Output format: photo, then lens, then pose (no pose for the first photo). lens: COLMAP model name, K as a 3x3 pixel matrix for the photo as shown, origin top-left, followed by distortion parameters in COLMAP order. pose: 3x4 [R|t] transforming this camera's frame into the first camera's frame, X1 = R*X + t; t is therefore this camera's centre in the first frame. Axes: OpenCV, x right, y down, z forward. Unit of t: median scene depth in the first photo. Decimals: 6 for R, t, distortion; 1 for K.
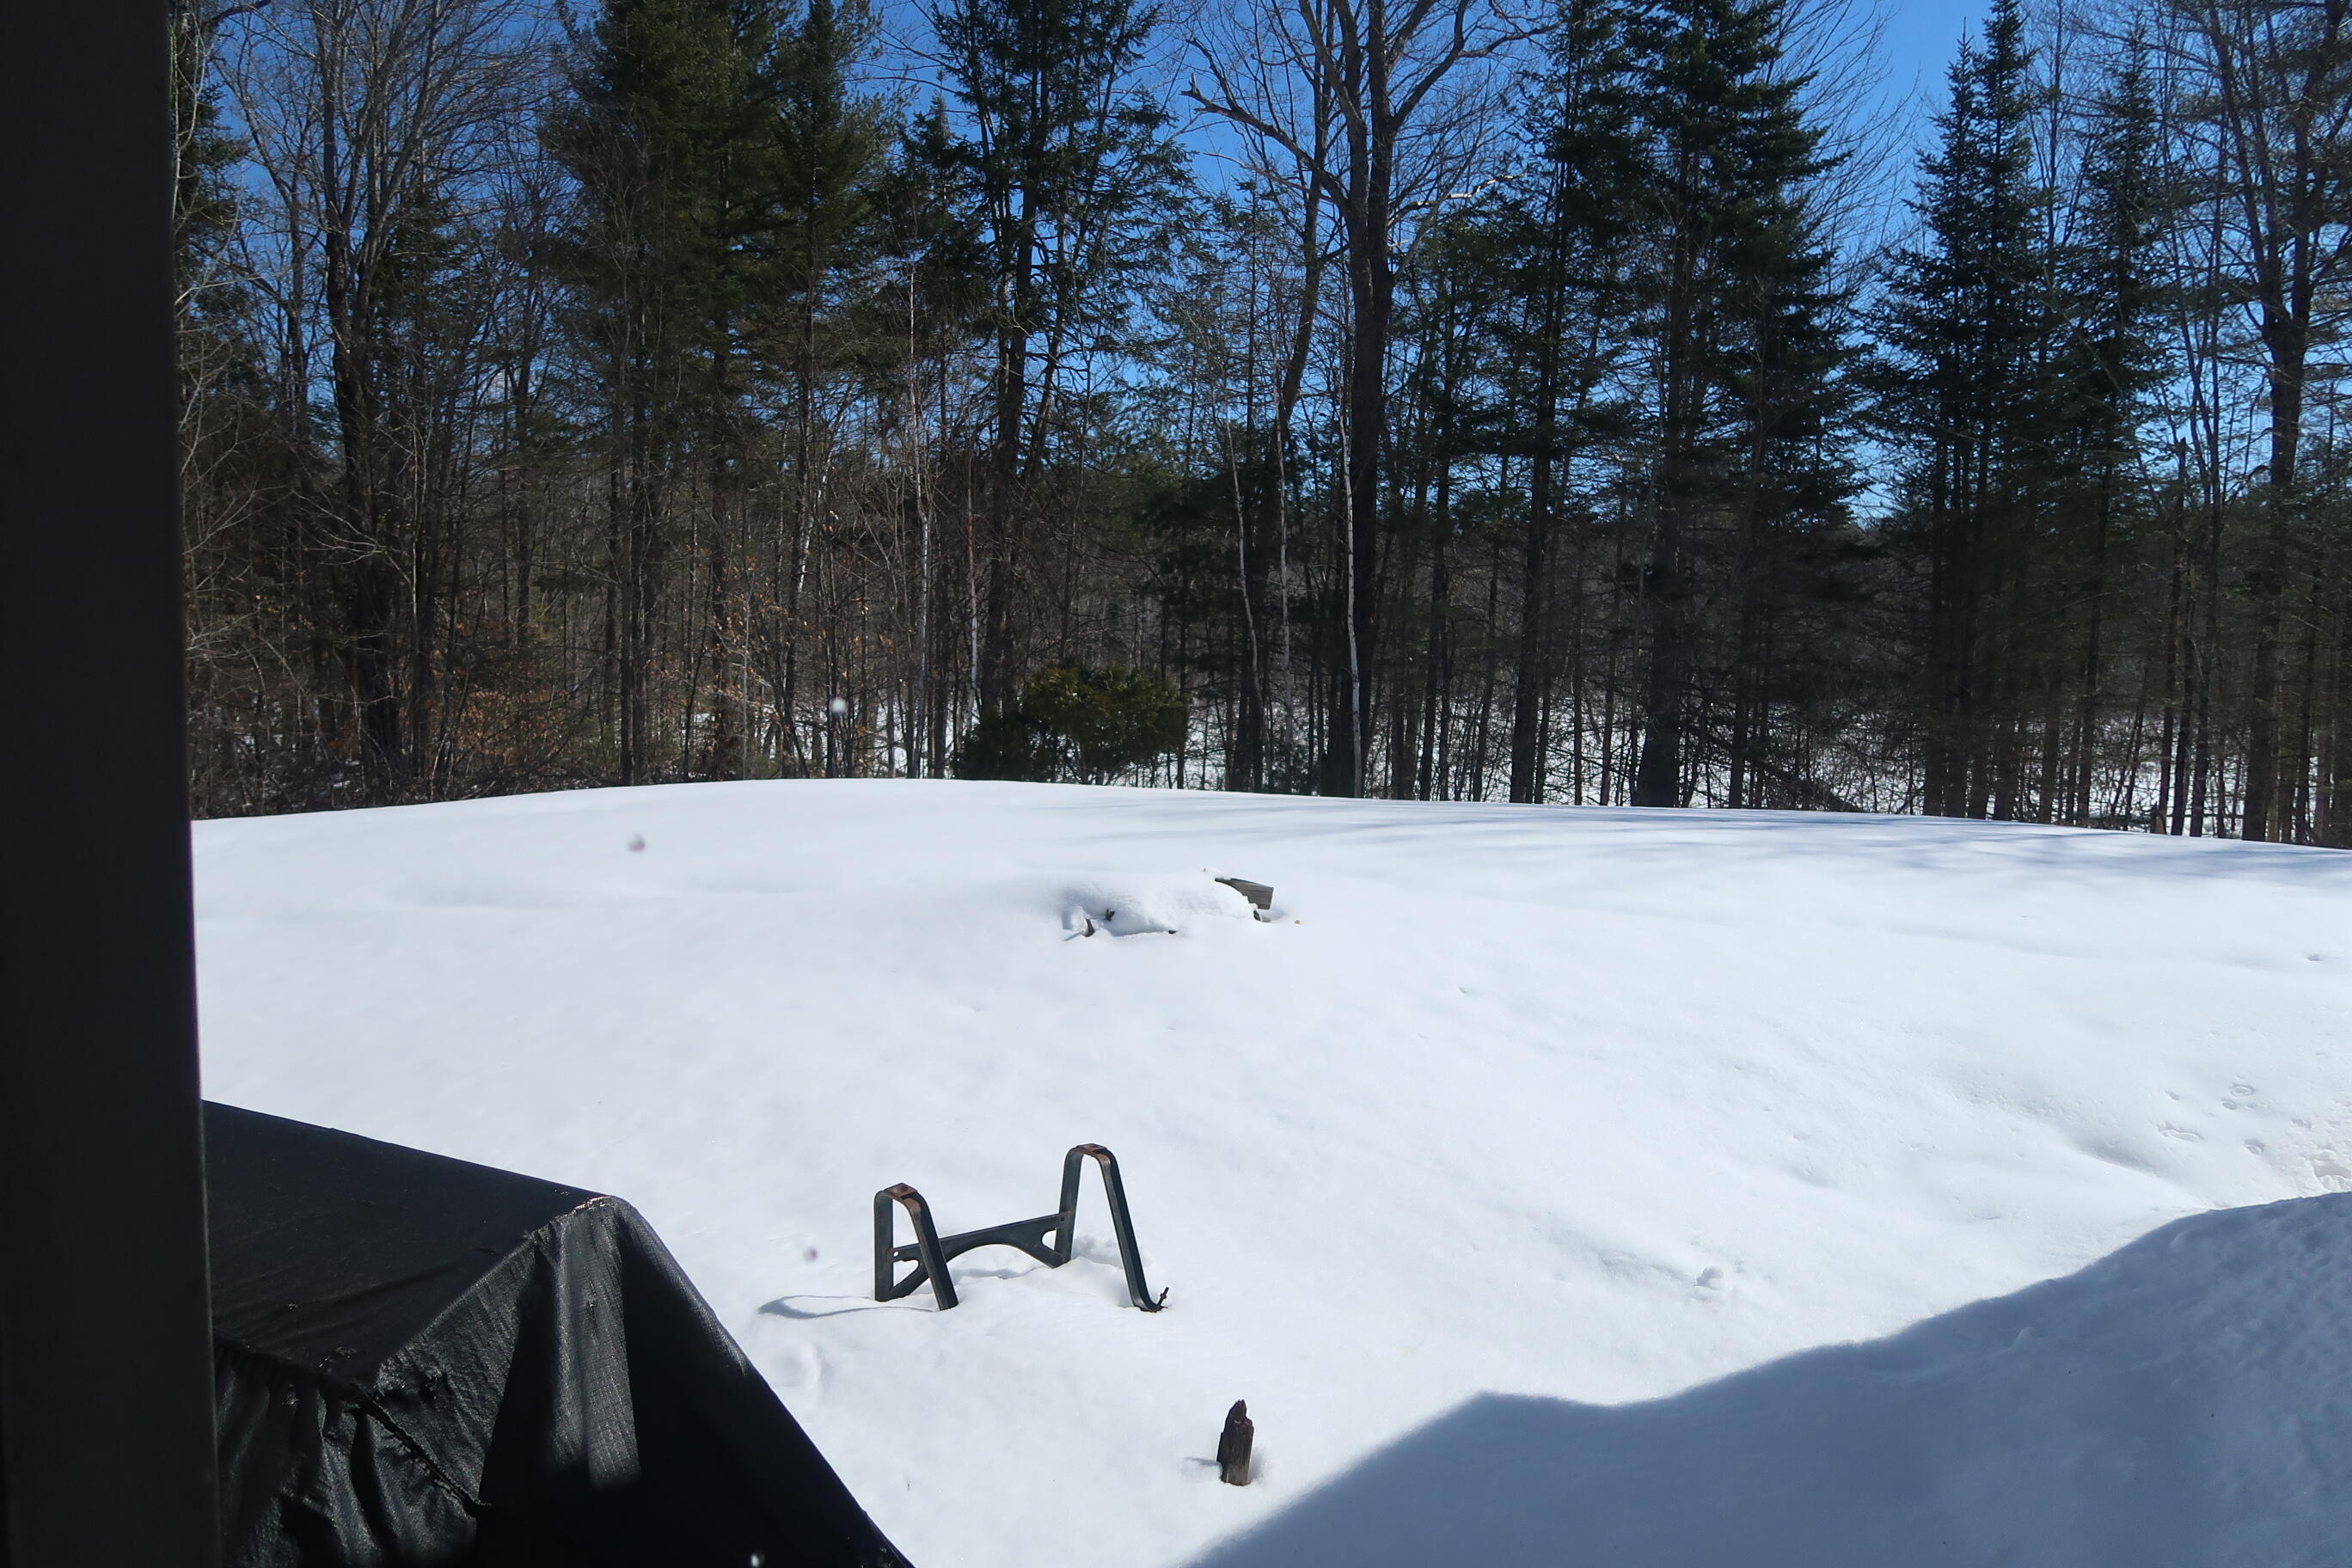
lens RADIAL K [[1606.3, 0, 1176.0], [0, 1606.3, 784.0], [0, 0, 1]] dist [-0.024448, 0.005444]
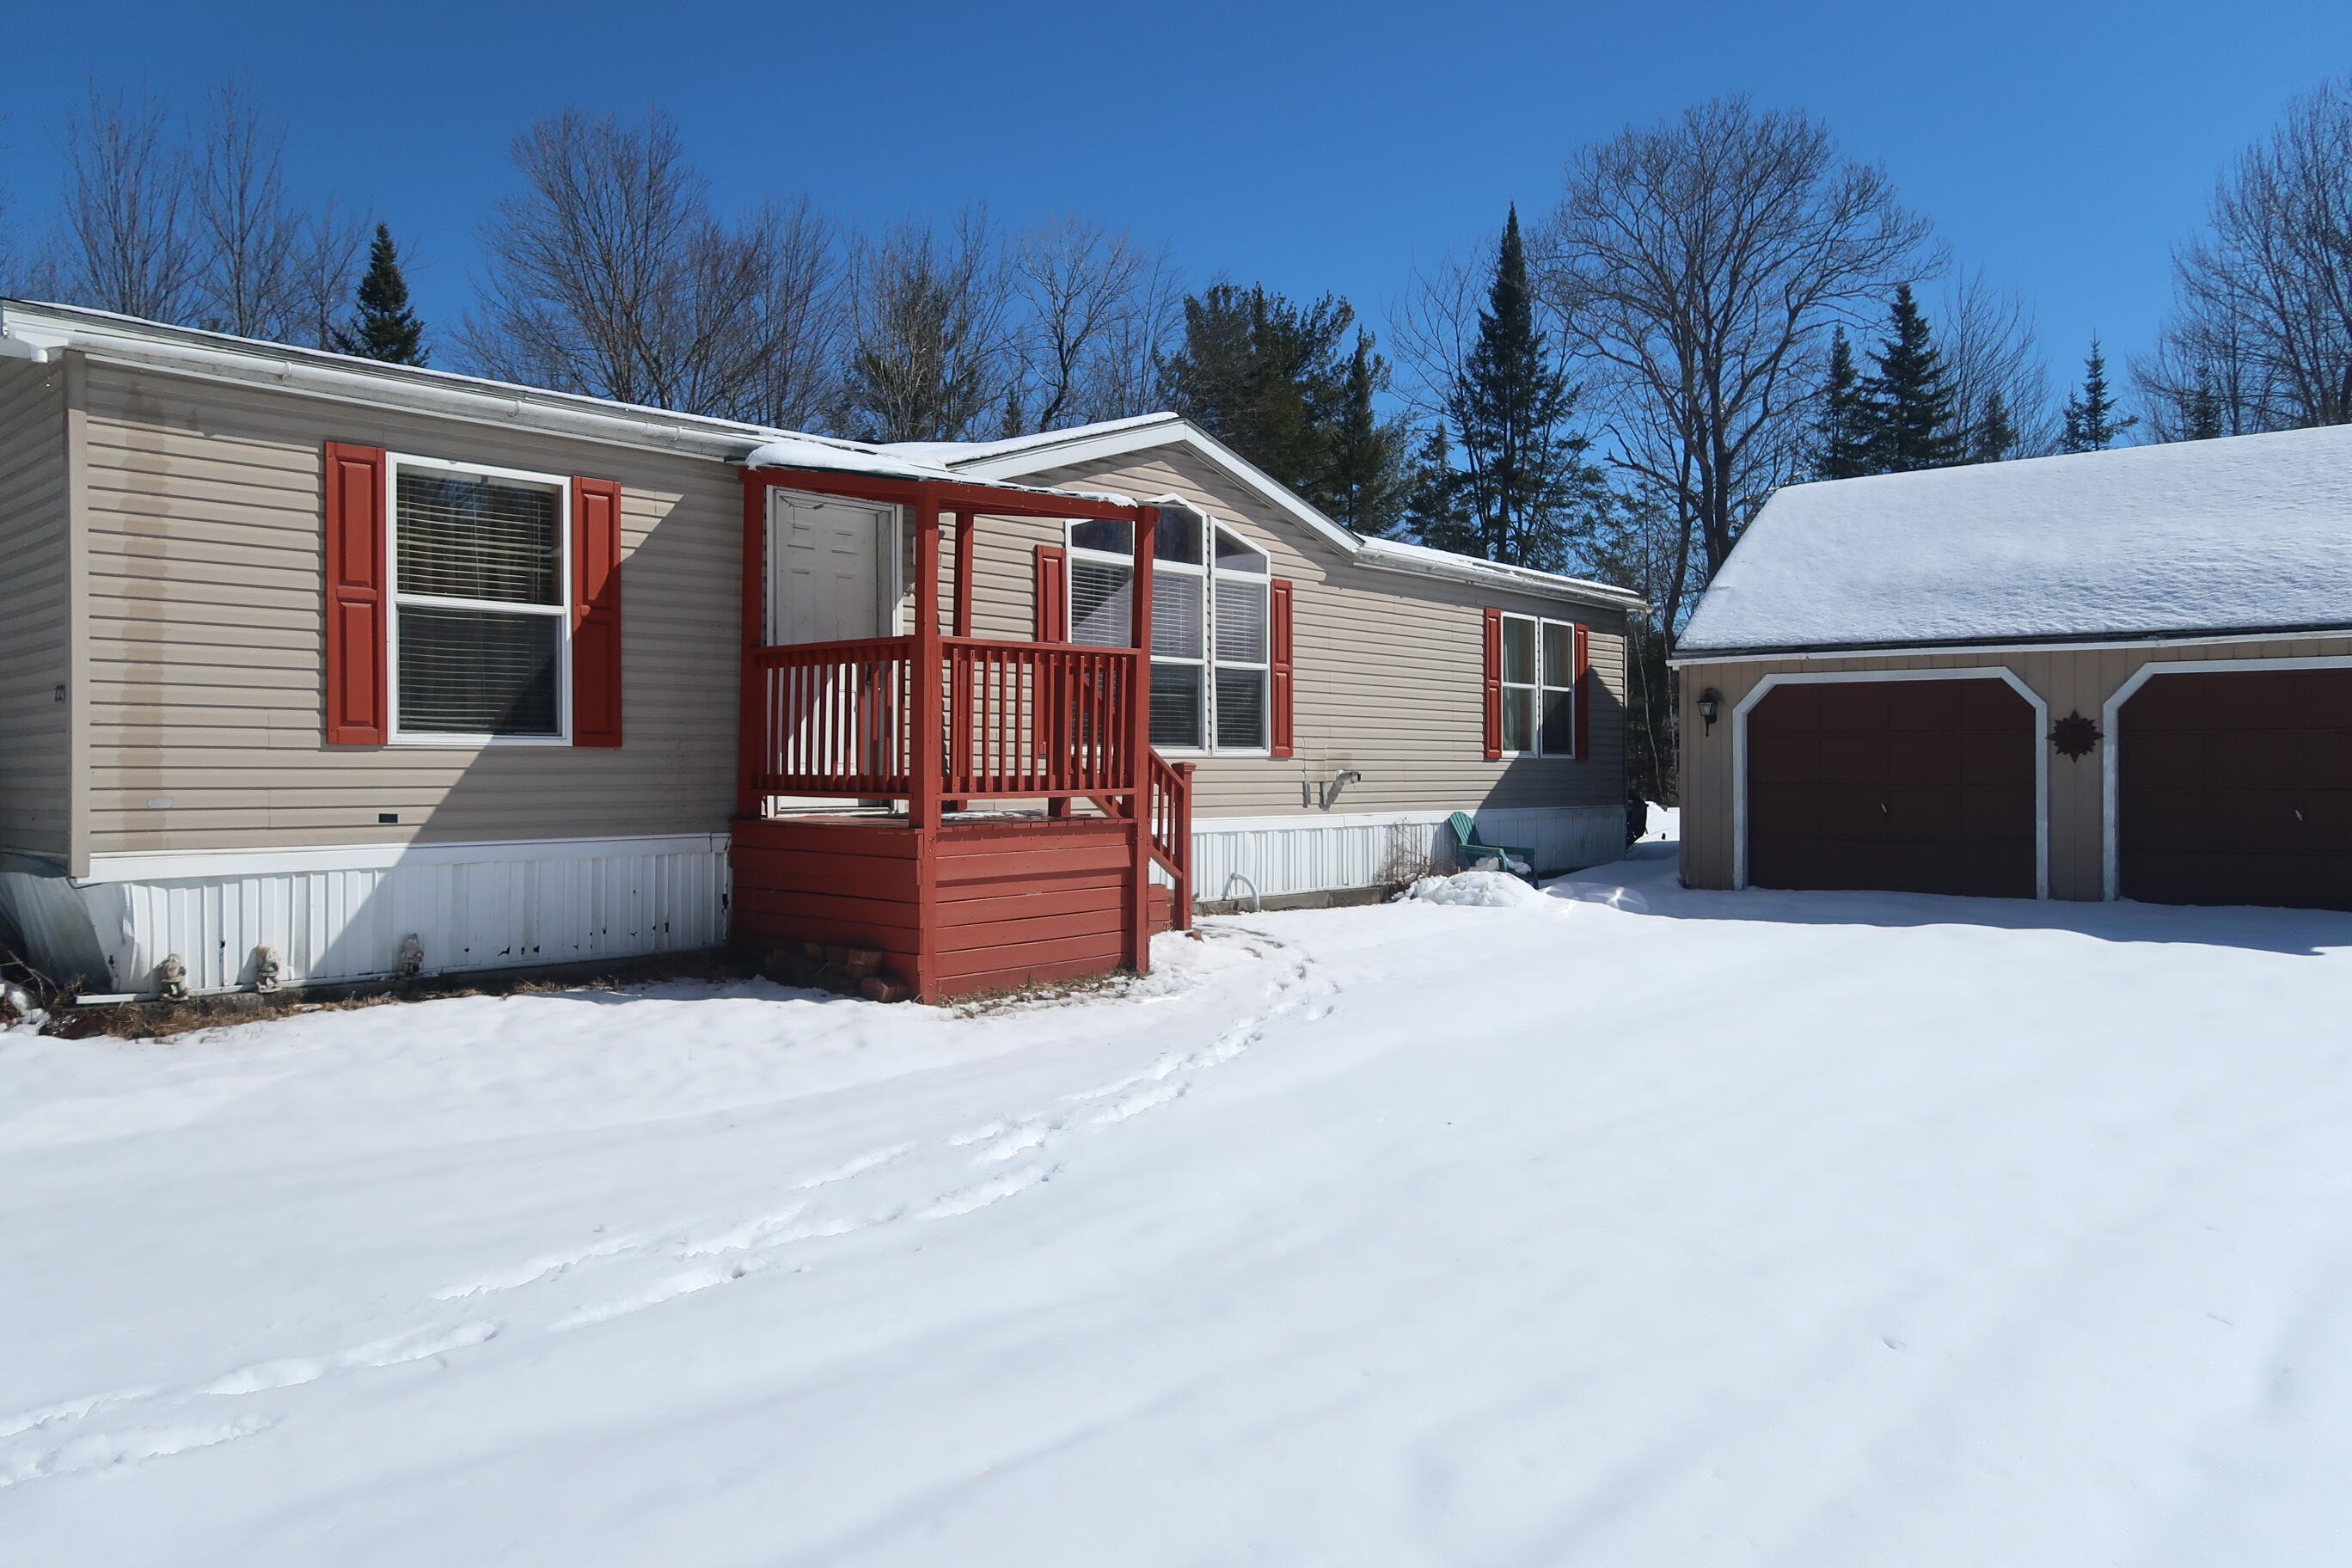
lens RADIAL K [[1606.3, 0, 1176.0], [0, 1606.3, 784.0], [0, 0, 1]] dist [-0.024448, 0.005444]
pose [[0.970849, -0.031448, -0.237621, -0.038007], [0.008590, 0.995284, -0.096623, 0.085189], [0.239539, 0.091765, 0.966540, -0.674294]]
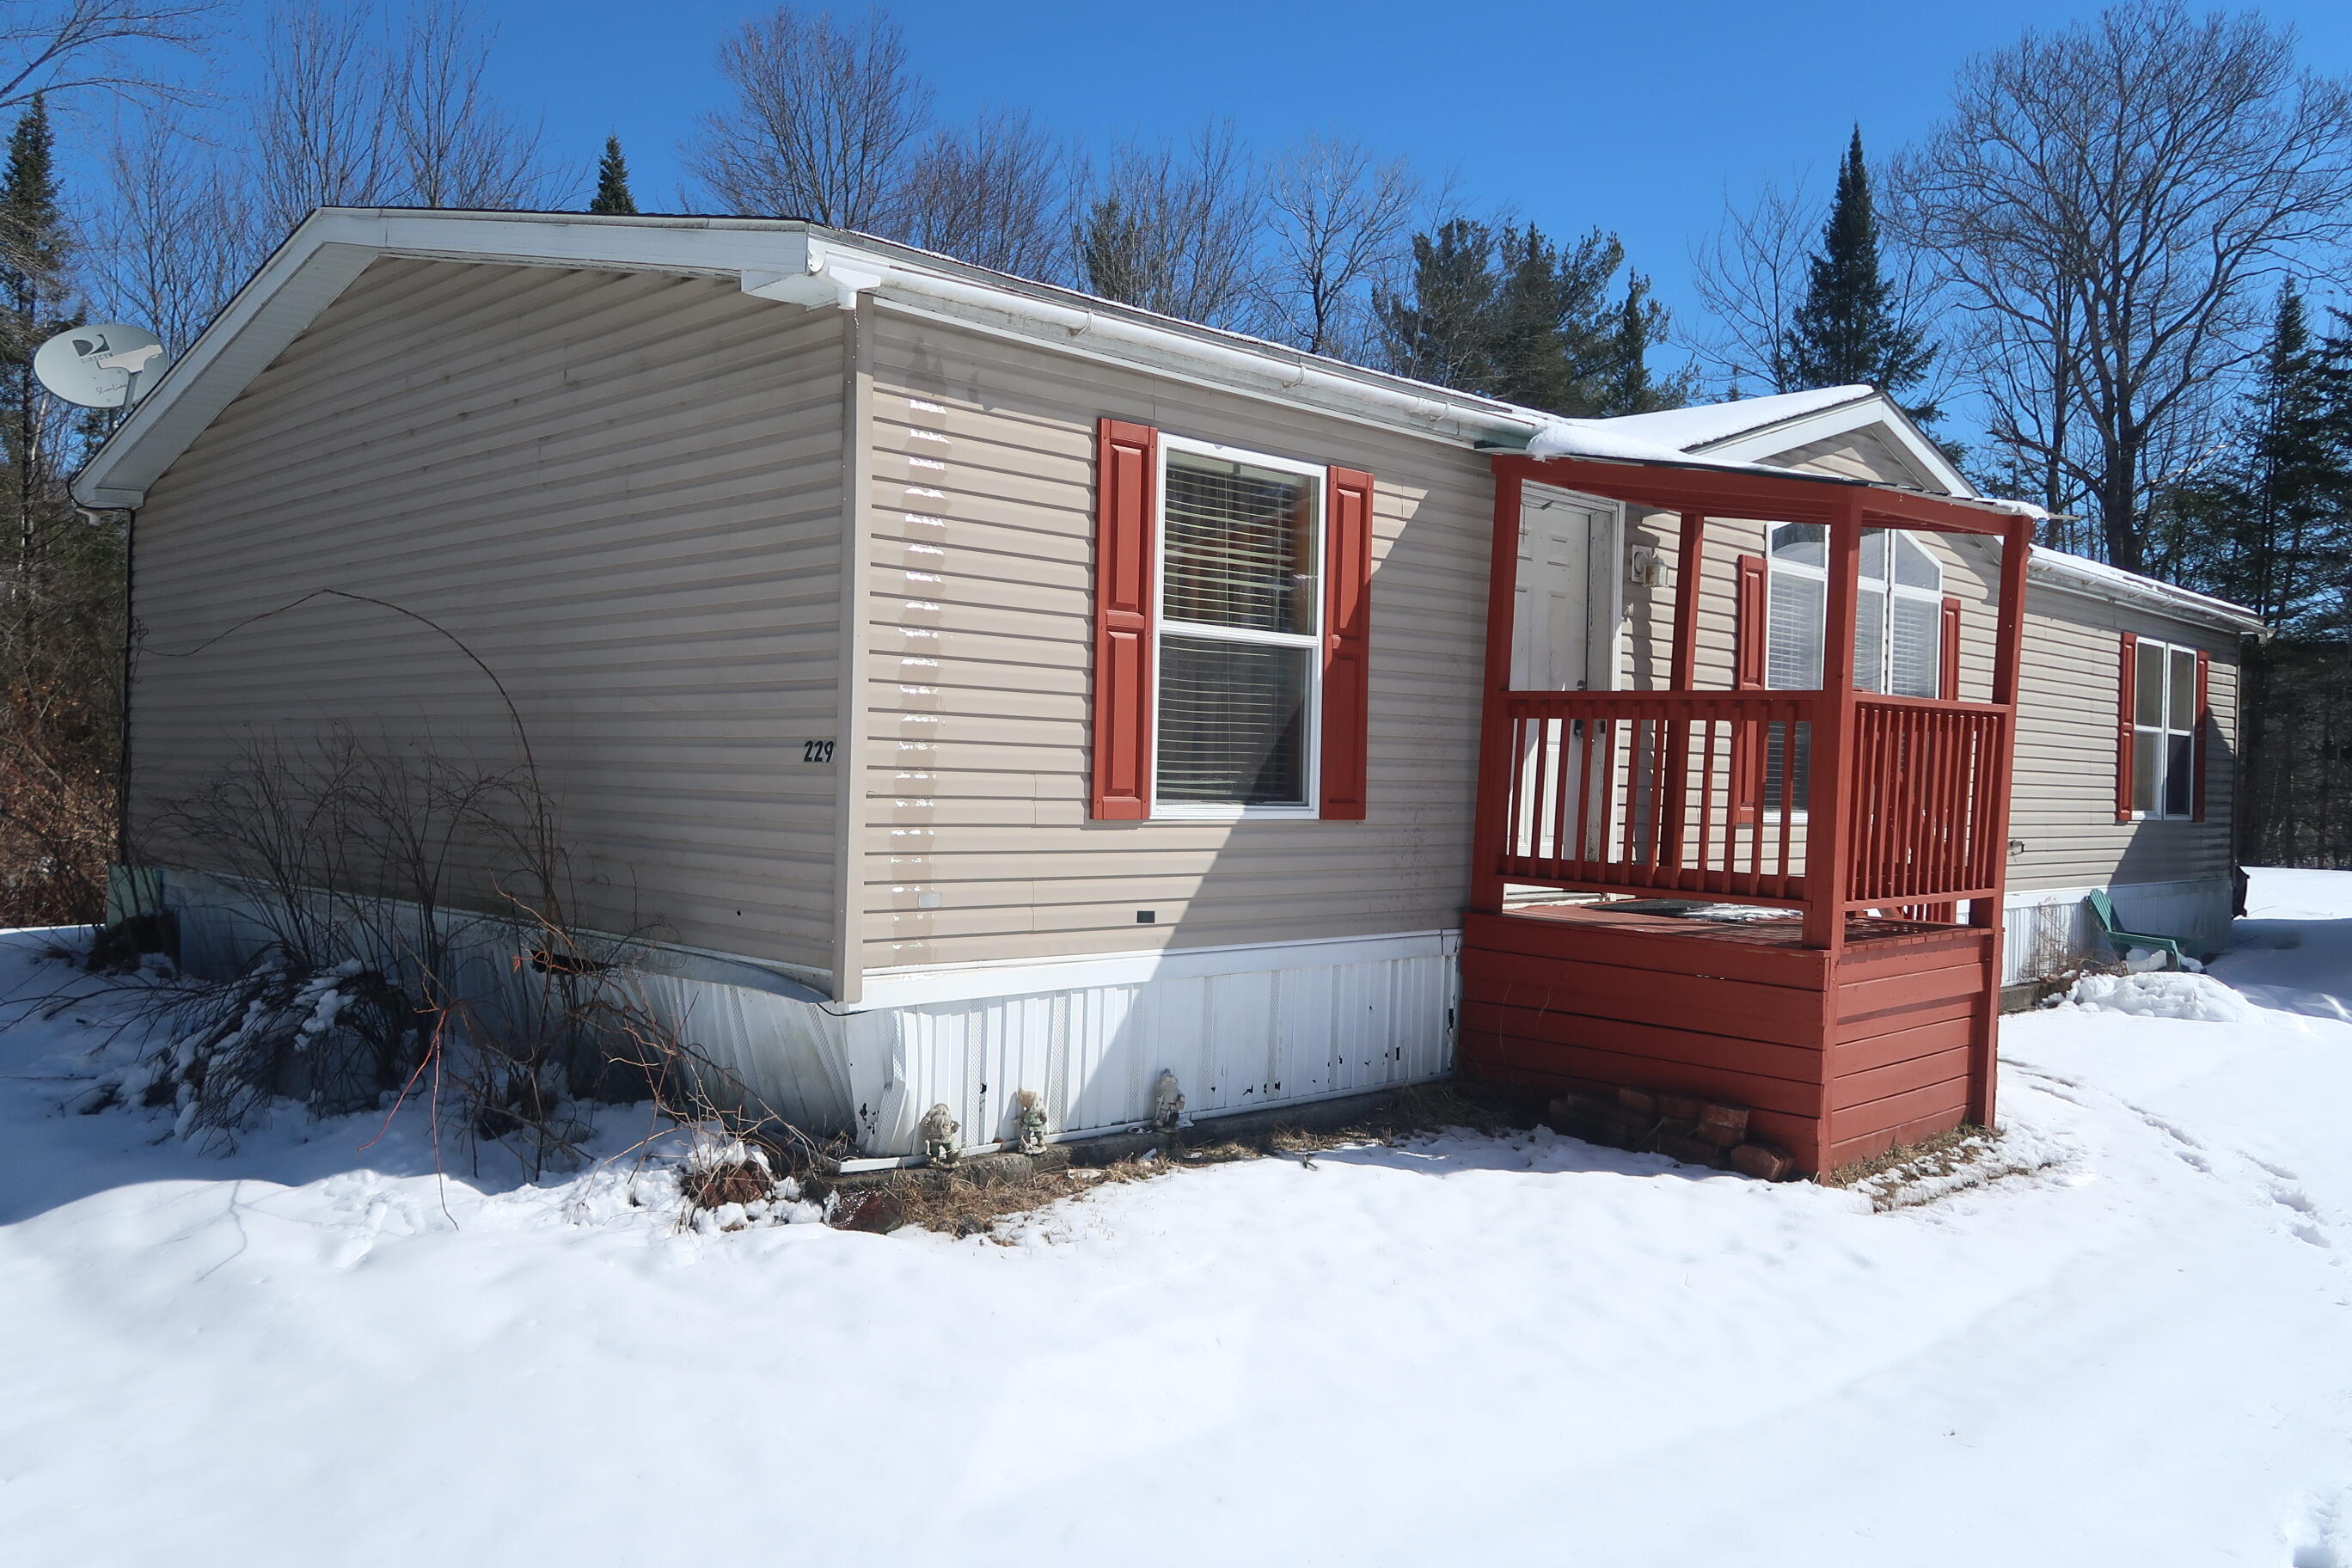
lens RADIAL K [[1810.7, 0, 1176.0], [0, 1810.7, 784.0], [0, 0, 1]] dist [0.000040, -0.001738]
pose [[0.953195, -0.002006, -0.302350, -0.167592], [-0.028082, 0.995068, -0.095134, 0.067390], [0.301050, 0.099171, 0.948438, -0.664184]]
